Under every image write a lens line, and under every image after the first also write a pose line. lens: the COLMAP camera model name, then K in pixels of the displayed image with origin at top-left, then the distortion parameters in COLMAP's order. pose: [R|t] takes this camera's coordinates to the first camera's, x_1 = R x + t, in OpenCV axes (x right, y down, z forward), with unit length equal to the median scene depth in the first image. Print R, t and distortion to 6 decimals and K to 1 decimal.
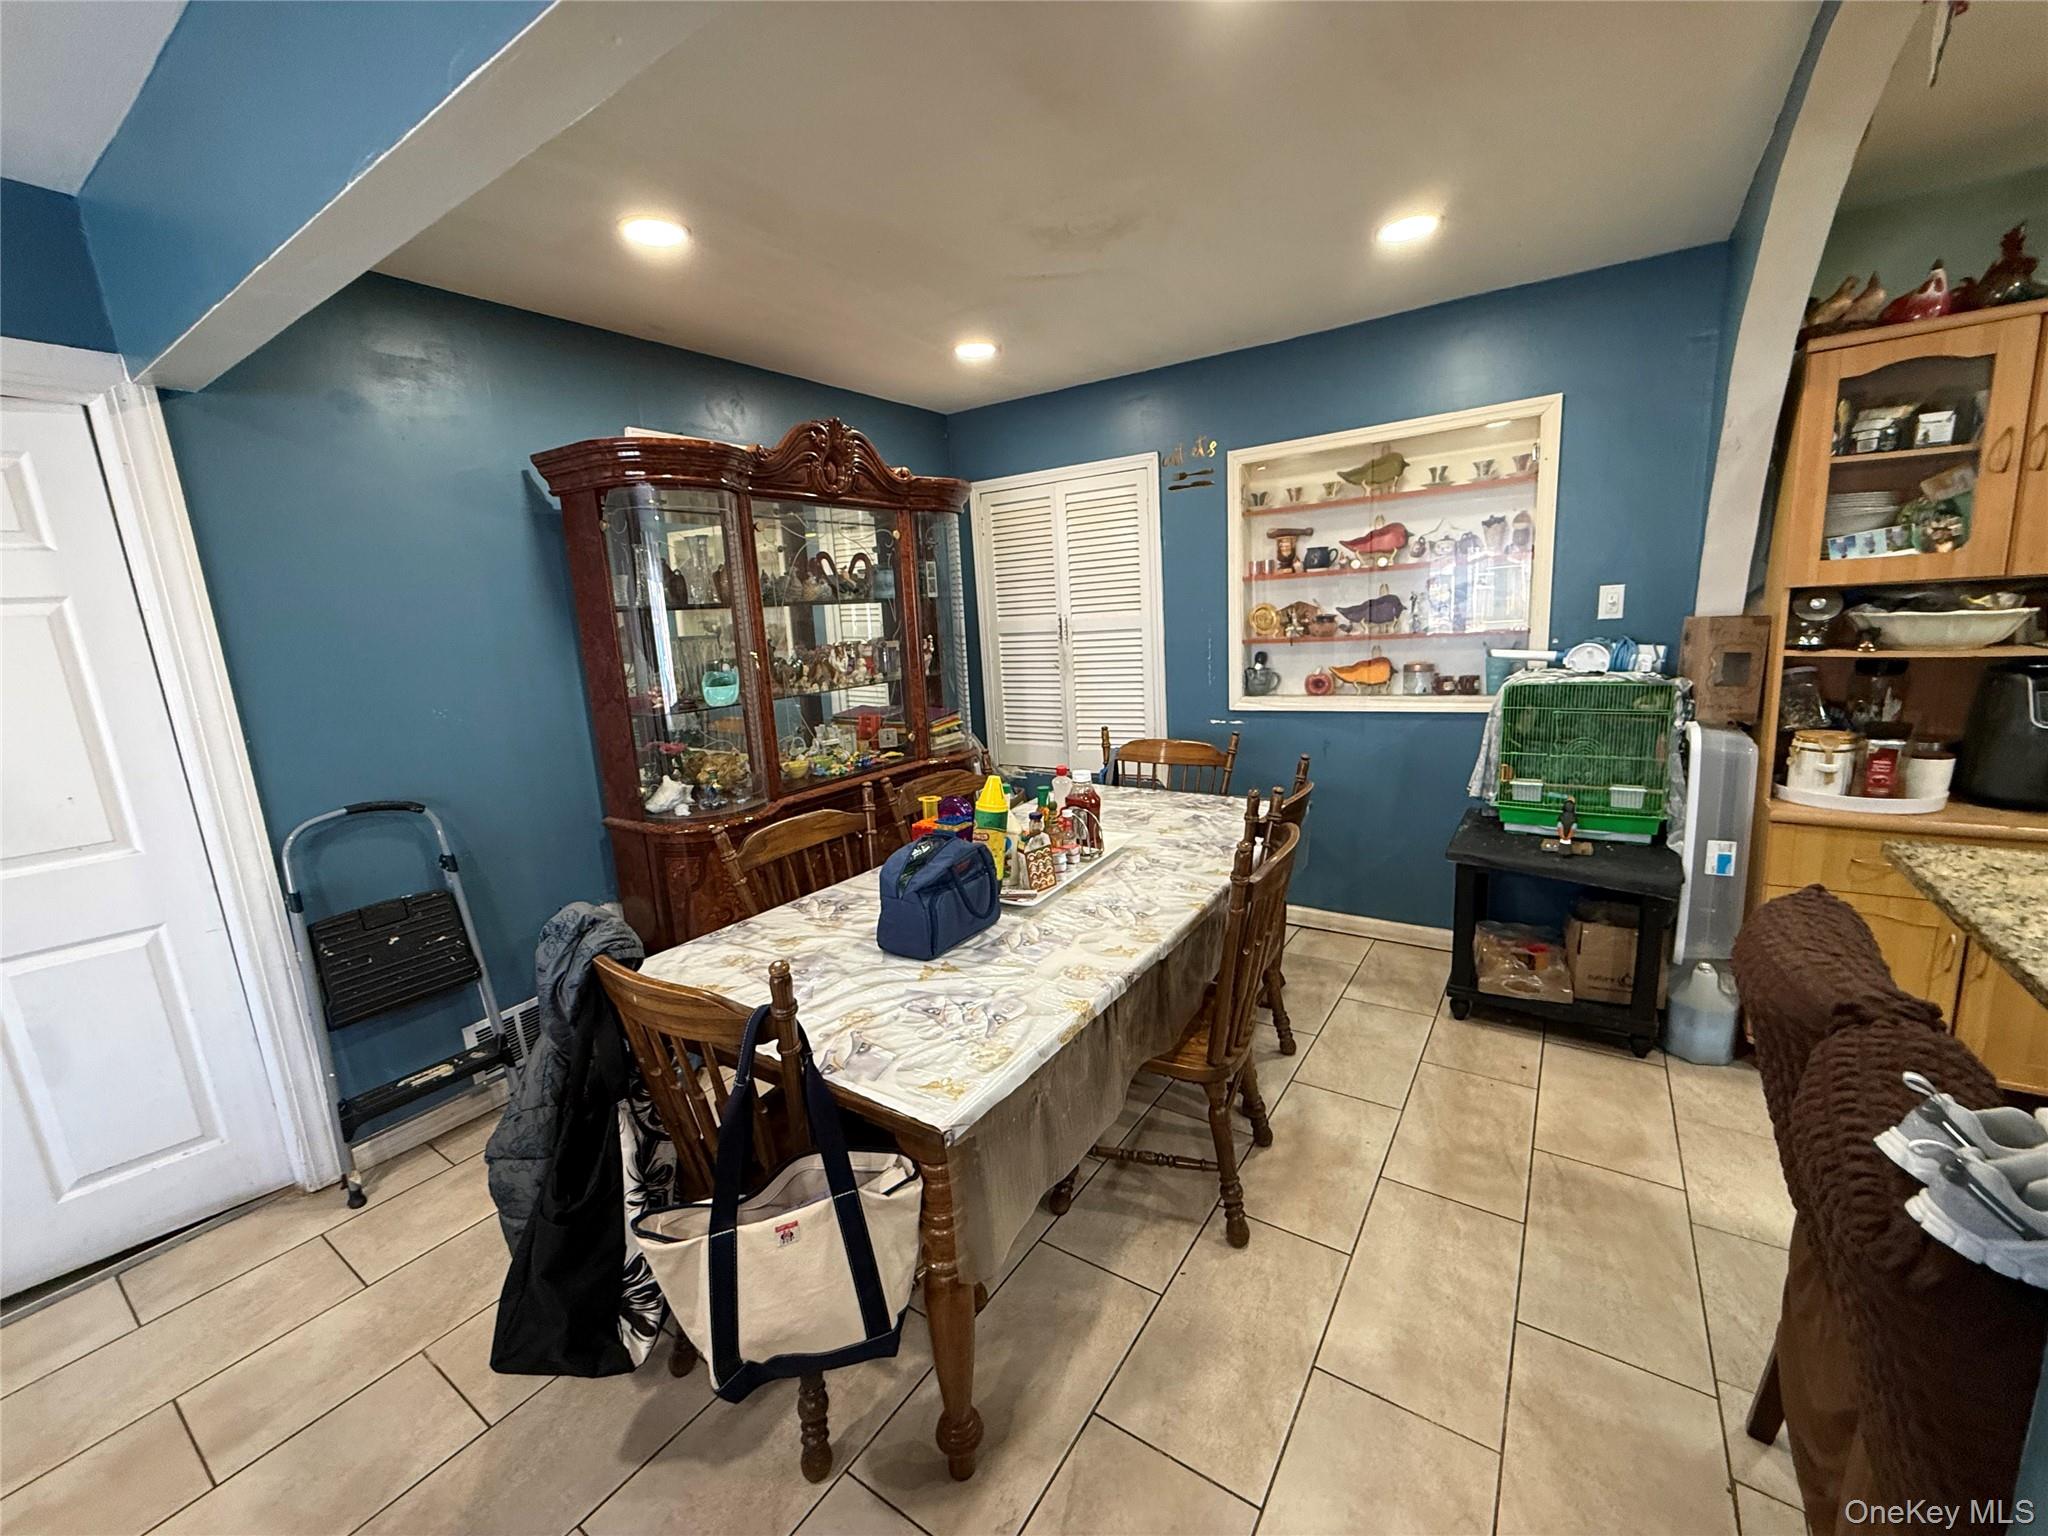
lens RADIAL K [[815.3, 0, 1017.7], [0, 815.3, 772.5], [0, 0, 1]] dist [0.000392, -0.000646]
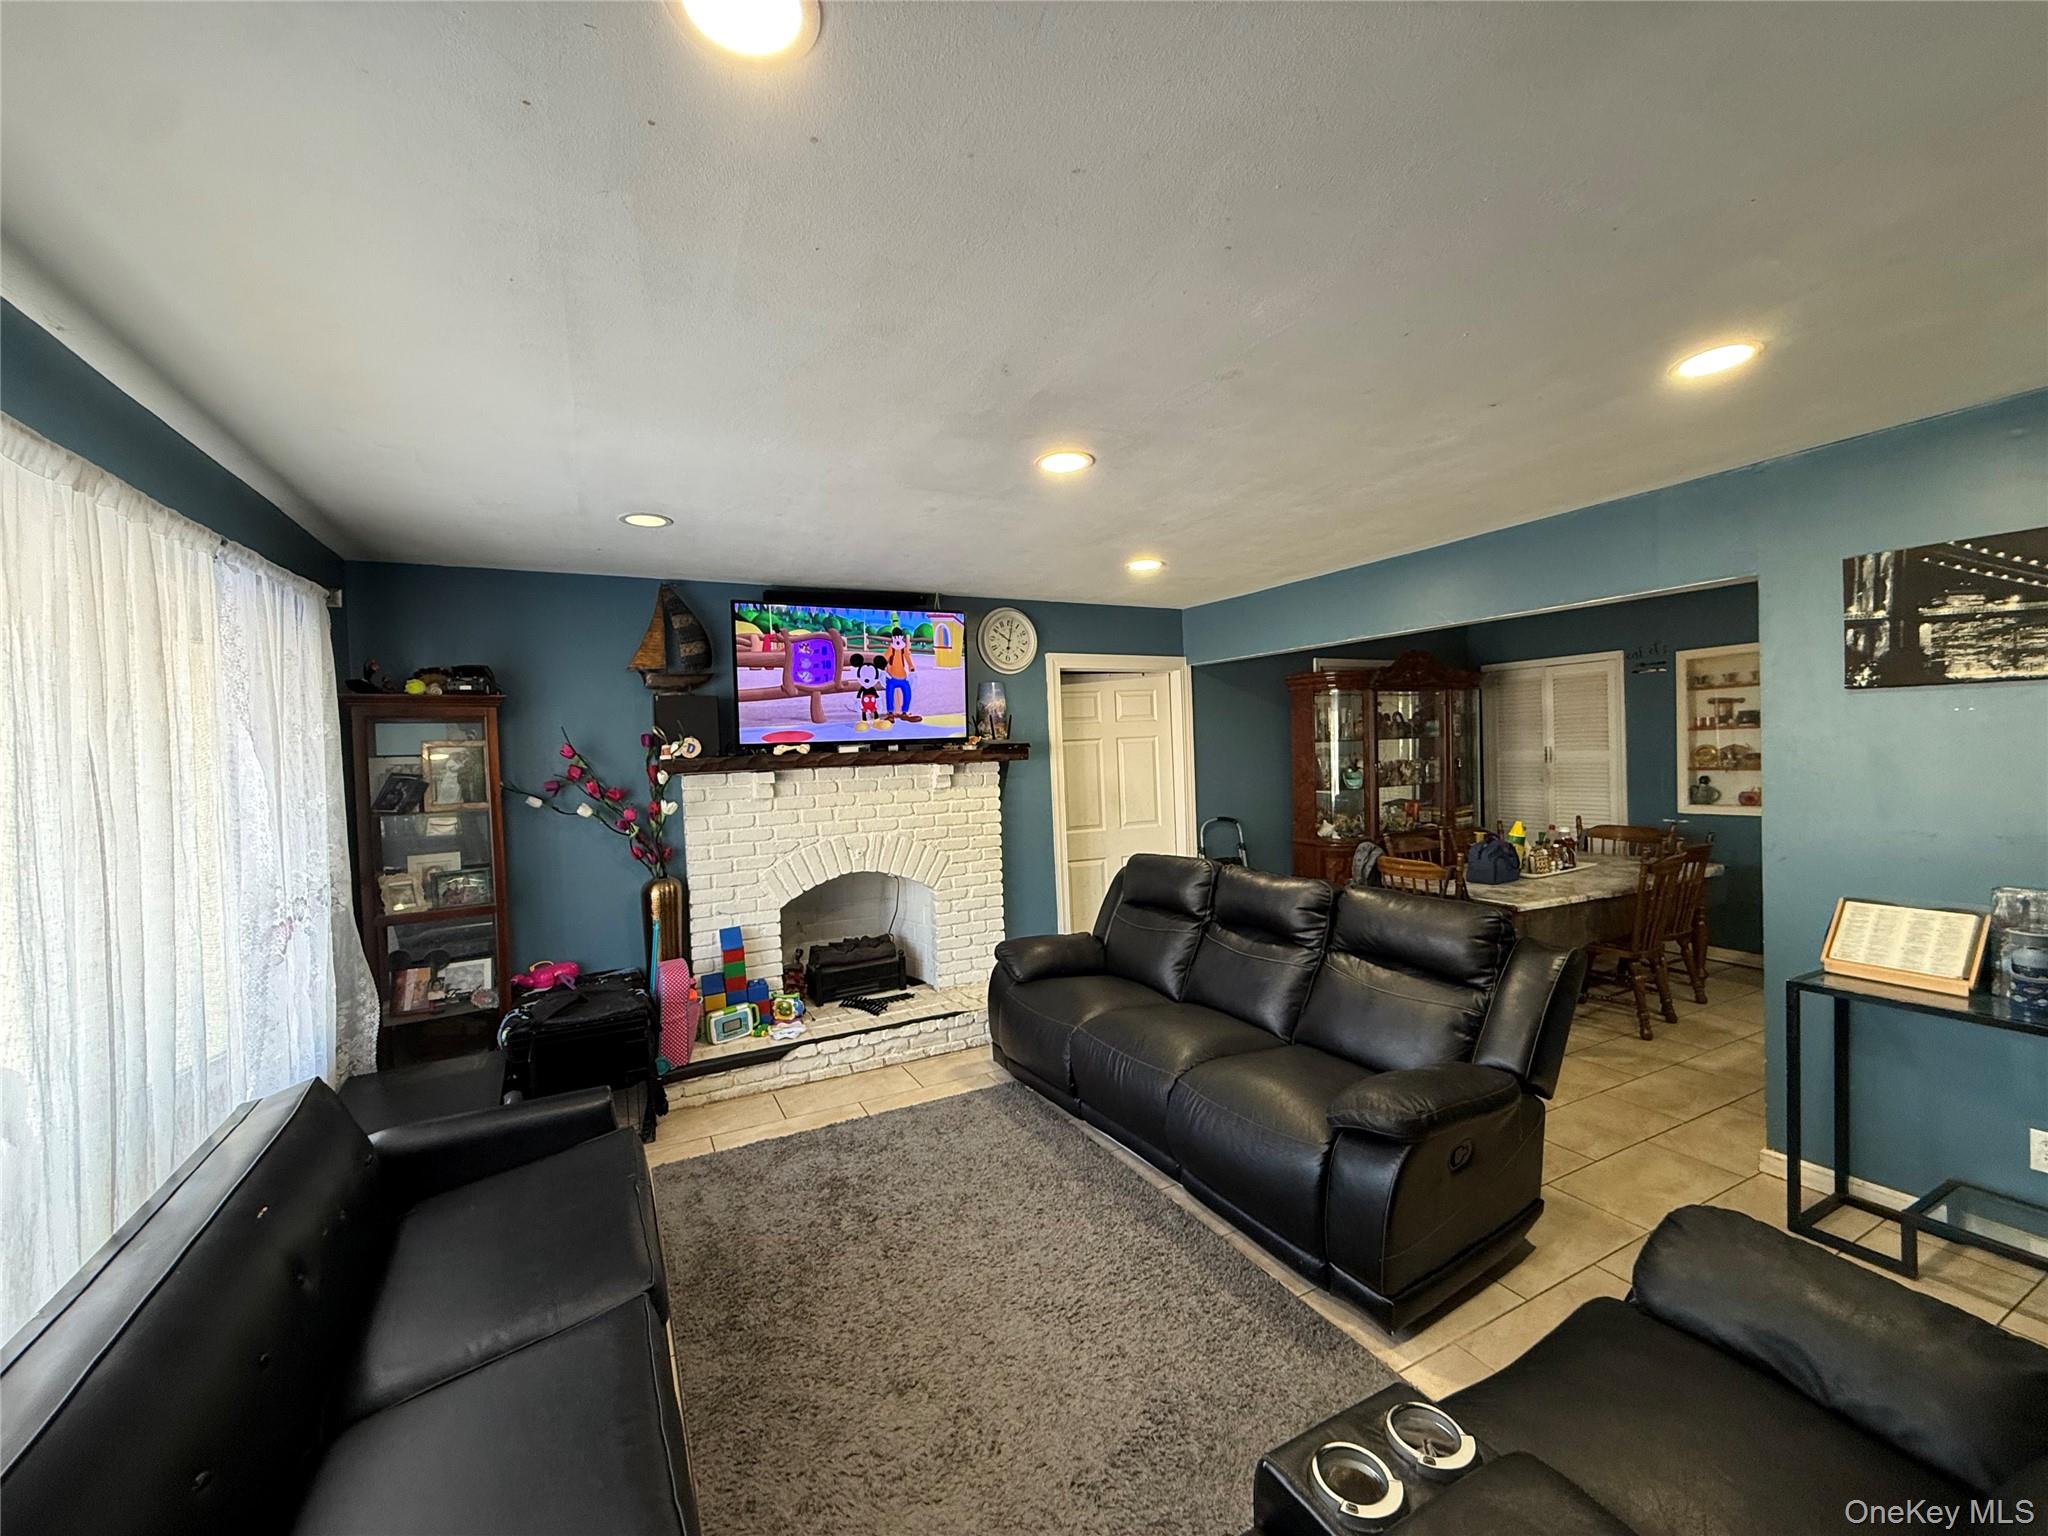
lens RADIAL K [[815.3, 0, 1017.7], [0, 815.3, 772.5], [0, 0, 1]] dist [0.000392, -0.000646]
pose [[0.878218, 0.042195, -0.476396, -0.109951], [-0.108167, 0.987814, -0.111910, 0.168338], [0.465868, 0.149812, 0.872080, -1.003305]]
